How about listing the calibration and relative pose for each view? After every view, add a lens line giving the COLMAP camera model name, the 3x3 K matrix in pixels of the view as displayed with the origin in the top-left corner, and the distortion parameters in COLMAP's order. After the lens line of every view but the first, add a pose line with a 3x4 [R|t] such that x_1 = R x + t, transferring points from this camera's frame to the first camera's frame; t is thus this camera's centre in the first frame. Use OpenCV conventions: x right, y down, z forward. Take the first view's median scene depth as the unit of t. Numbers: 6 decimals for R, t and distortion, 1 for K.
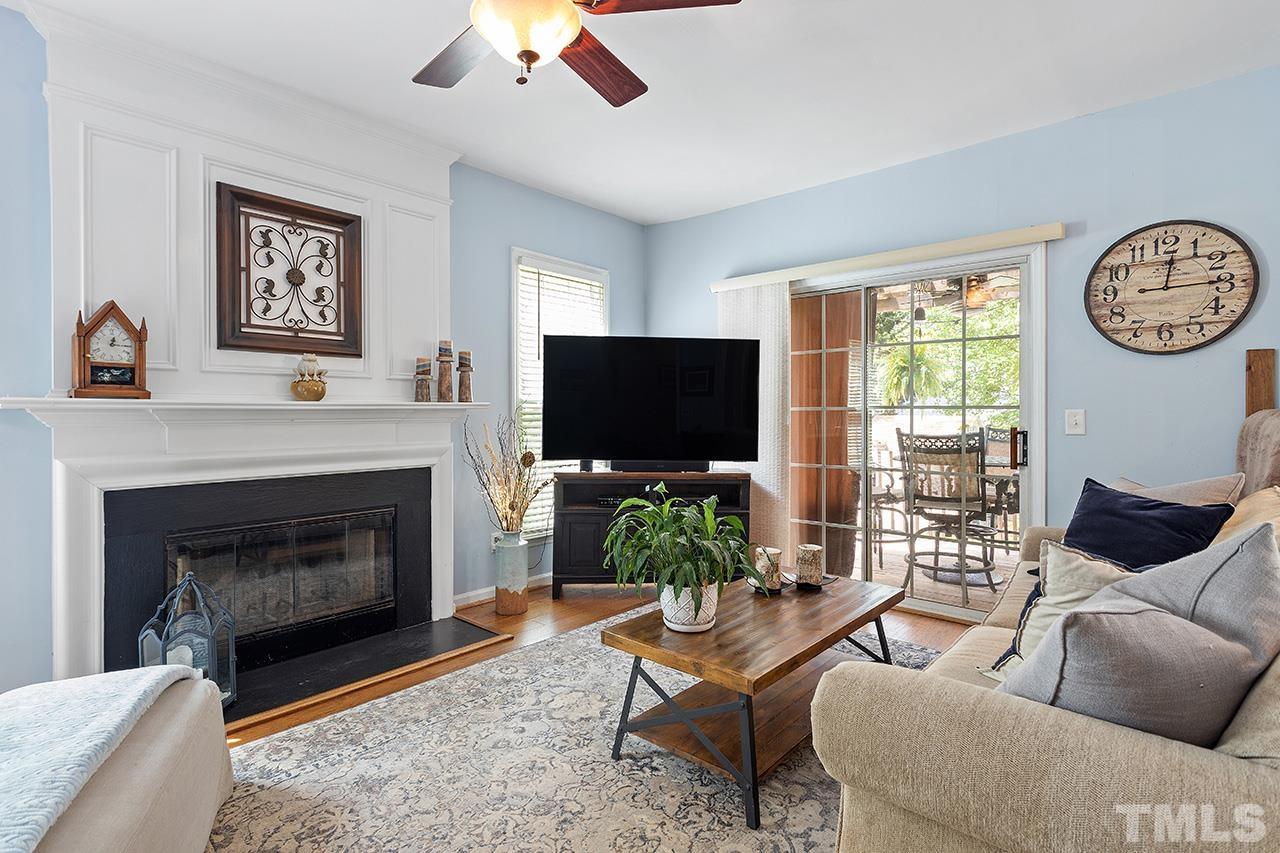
lens RADIAL K [[622.2, 0, 649.2], [0, 622.2, 413.0], [0, 0, 1]] dist [0.002939, 0.001331]
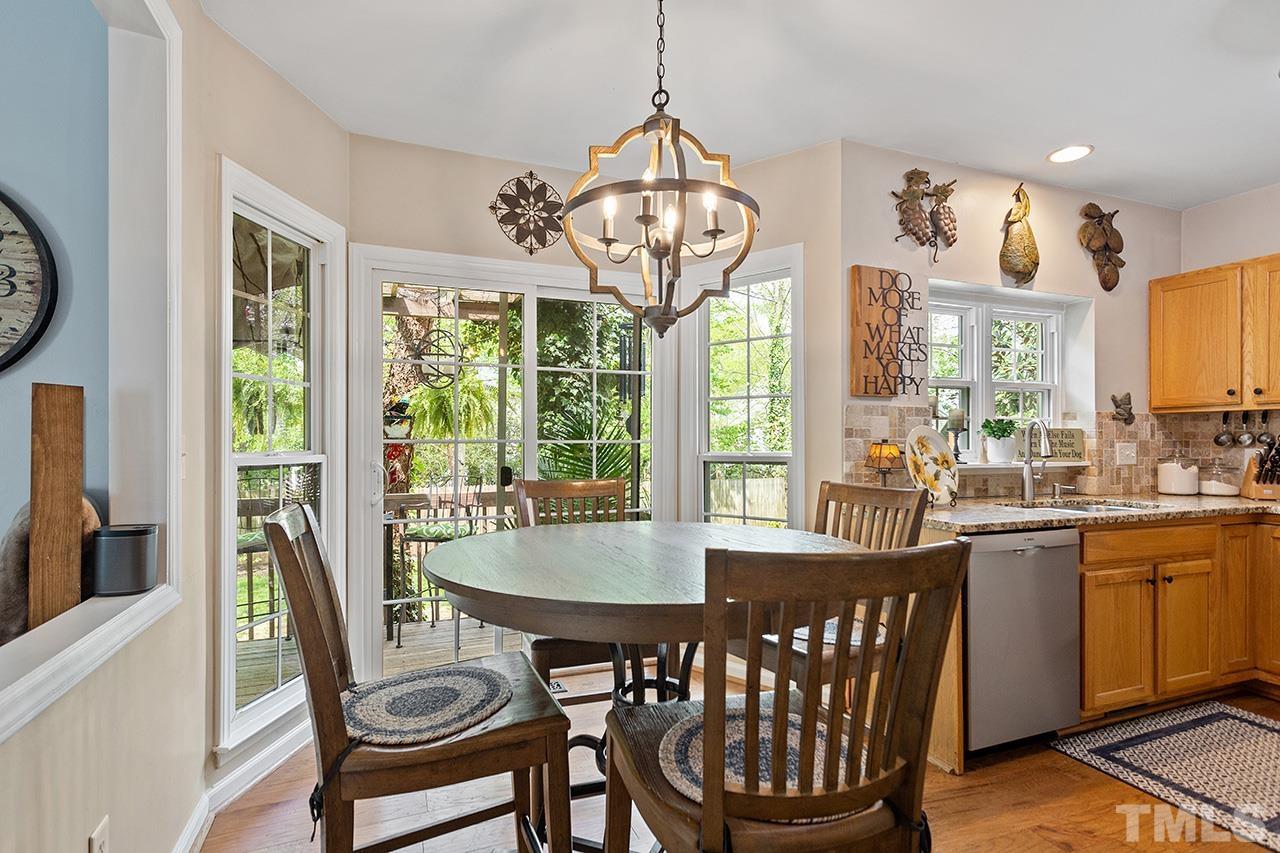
lens RADIAL K [[640.2, 0, 635.5], [0, 640.2, 444.3], [0, 0, 1]] dist [0.008605, 0.001835]
pose [[0.441537, 0.001873, 0.897241, 0.585264], [-0.003483, 0.999994, -0.000374, -0.047615], [-0.897236, -0.002960, 0.441541, 0.155758]]
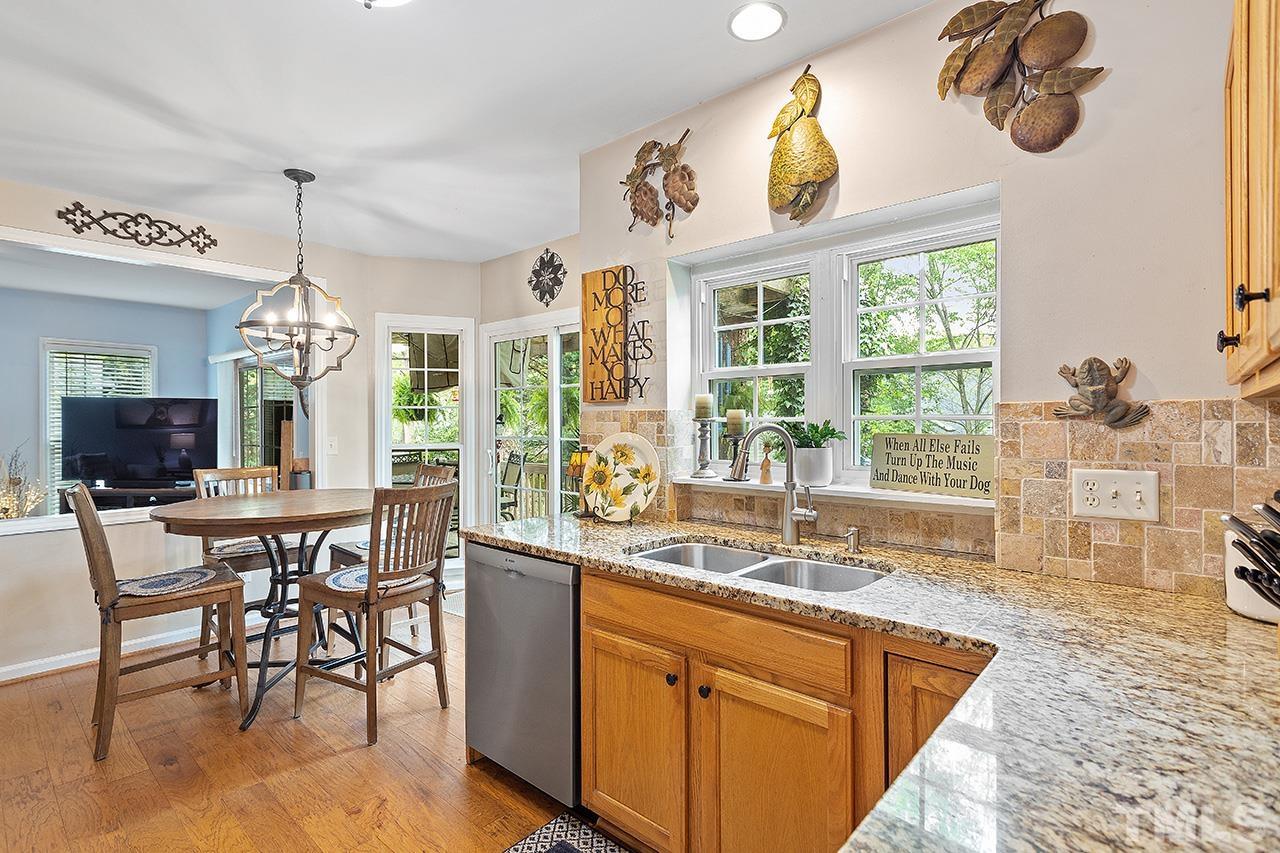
lens RADIAL K [[608.4, 0, 640.0], [0, 608.4, 426.5], [0, 0, 1]] dist [0.001012, 0.001509]
pose [[0.999997, 0.002531, -0.000406, 1.668335], [-0.002528, 0.999976, 0.006422, -0.091435], [0.000422, -0.006421, 0.999979, -0.635165]]
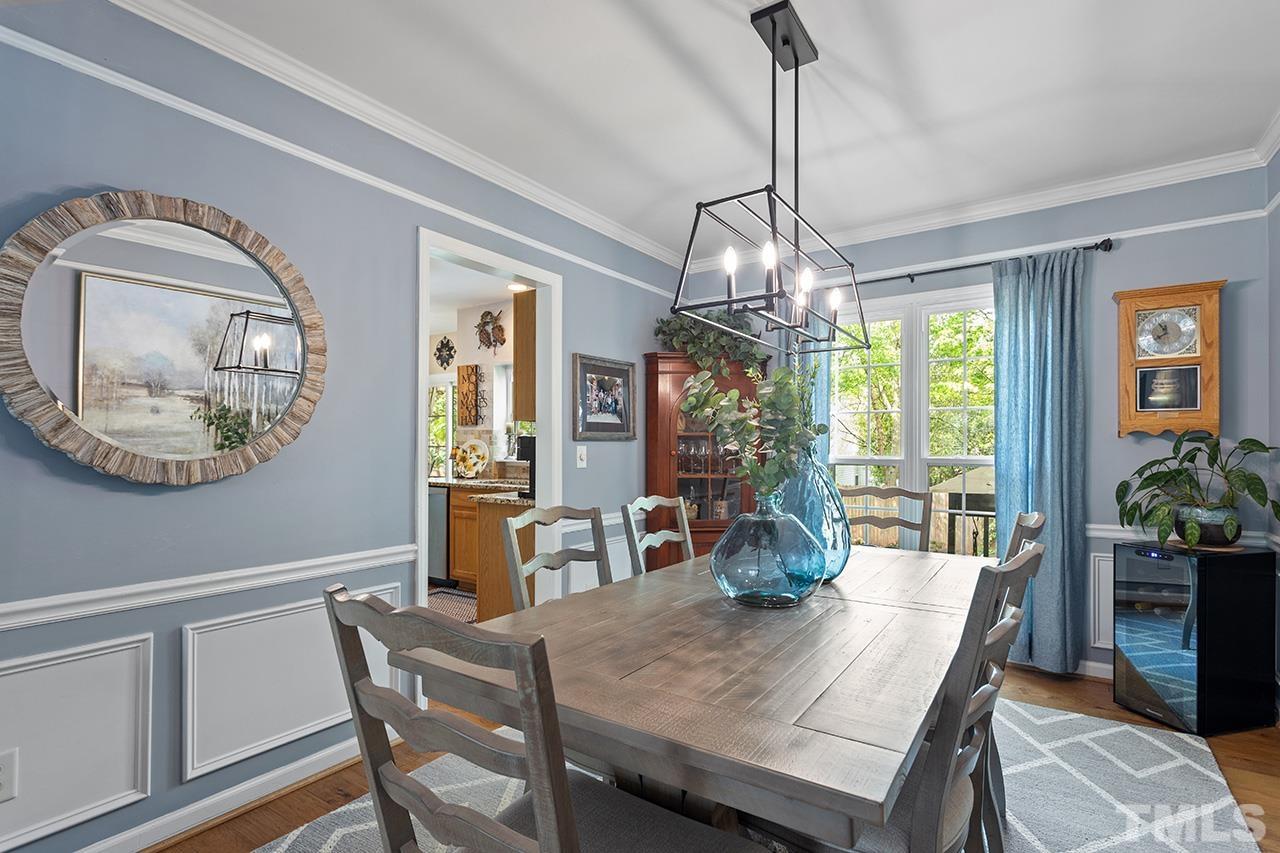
lens RADIAL K [[640.2, 0, 635.5], [0, 640.2, 444.3], [0, 0, 1]] dist [0.008605, 0.001835]
pose [[0.993710, 0.006753, 0.111784, 1.920205], [-0.006001, 0.999957, -0.007069, -0.051625], [-0.111827, 0.006353, 0.993707, -1.831333]]
